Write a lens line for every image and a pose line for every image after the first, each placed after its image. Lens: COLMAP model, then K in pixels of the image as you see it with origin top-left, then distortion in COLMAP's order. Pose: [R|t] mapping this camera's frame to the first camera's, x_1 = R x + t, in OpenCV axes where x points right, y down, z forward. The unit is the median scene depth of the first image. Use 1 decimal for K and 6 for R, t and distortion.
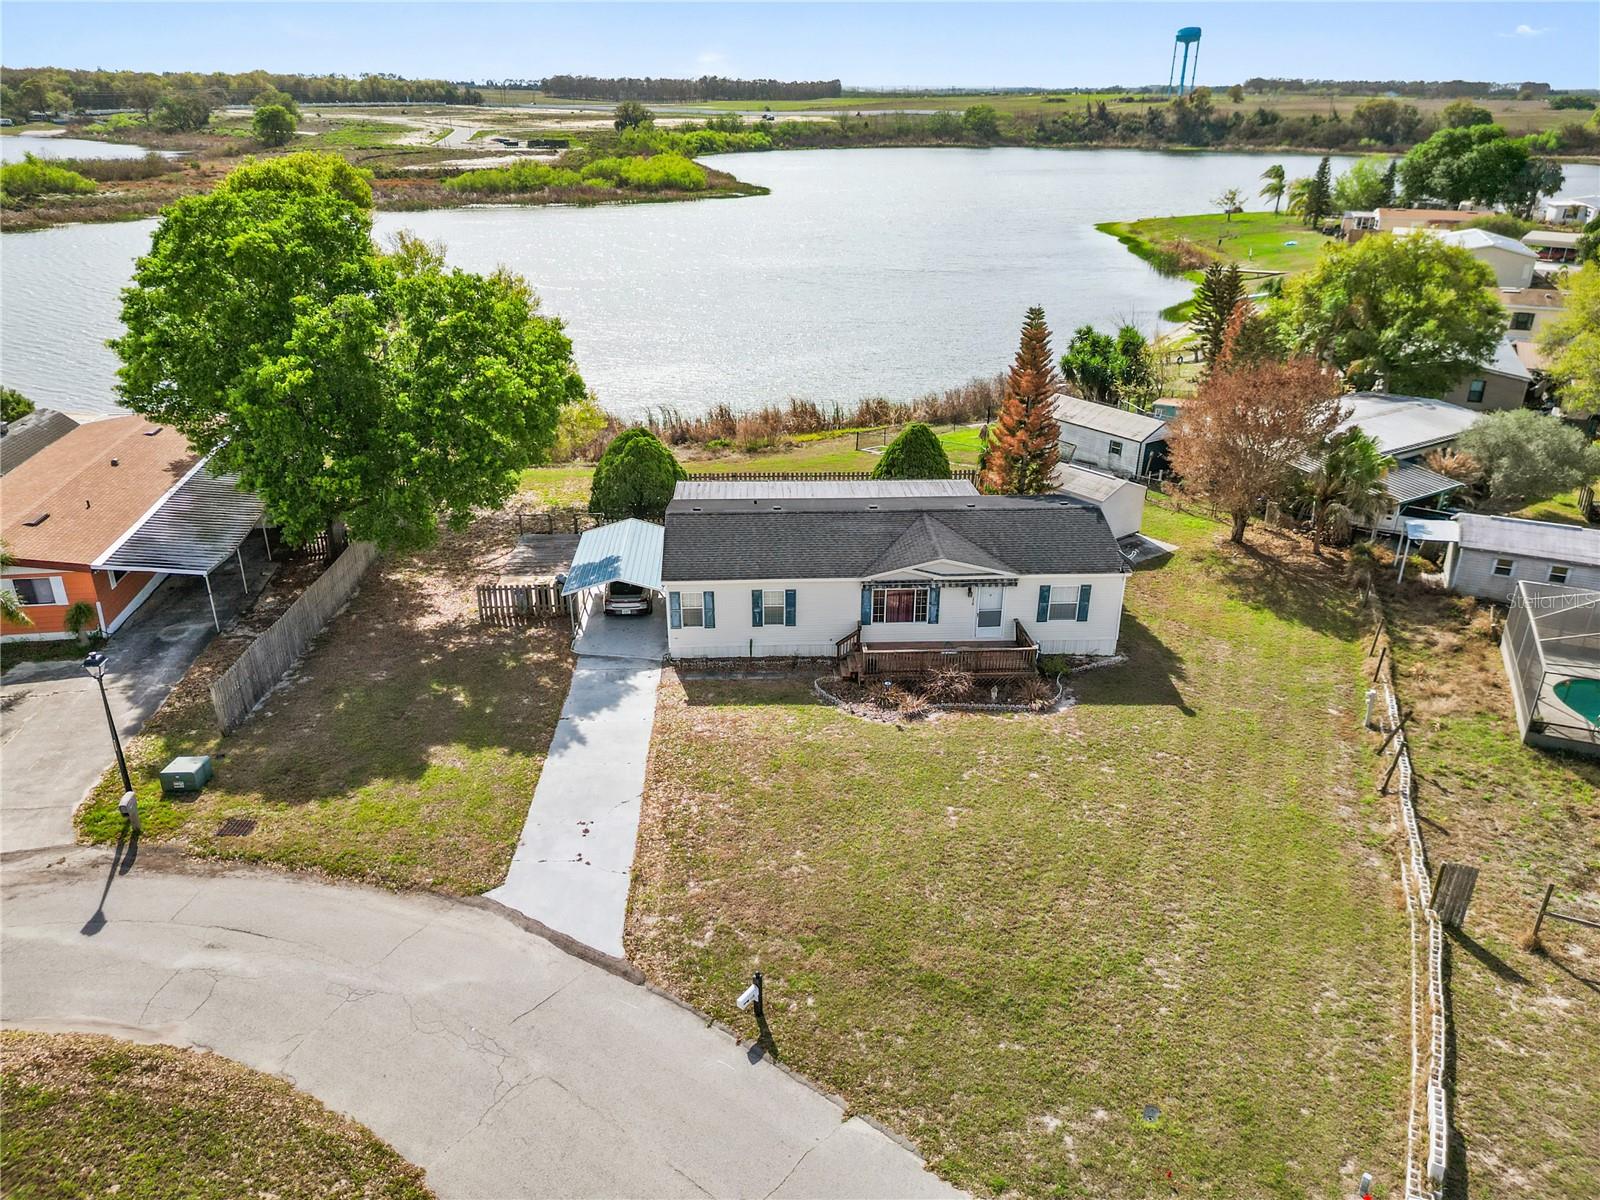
lens RADIAL K [[1121.5, 0, 801.0], [0, 1121.5, 597.3], [0, 0, 1]] dist [-0.004309, -0.006708]
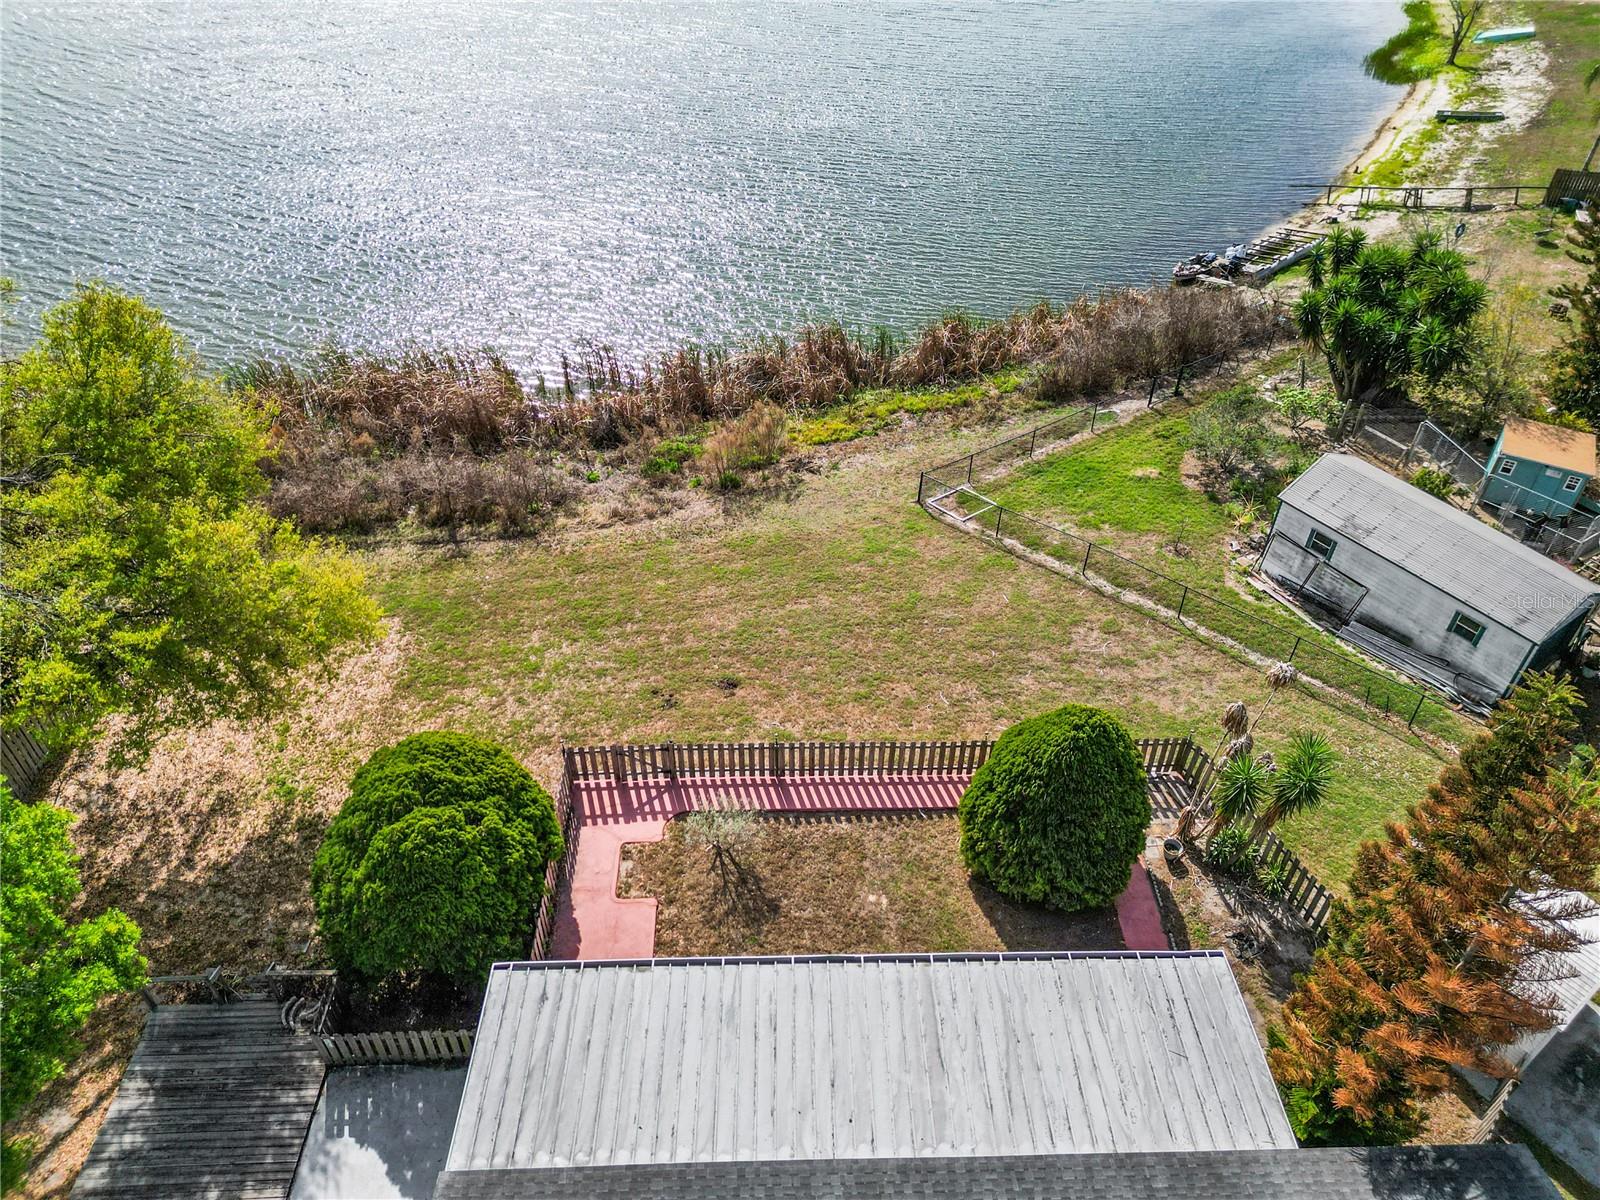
lens RADIAL K [[1121.5, 0, 802.9], [0, 1121.5, 598.7], [0, 0, 1]] dist [-0.004309, -0.006708]
pose [[0.999655, 0.018719, -0.018442, 0.003779], [-0.012738, 0.959036, 0.282999, -0.233107], [0.022984, -0.282666, 0.958943, 0.450444]]
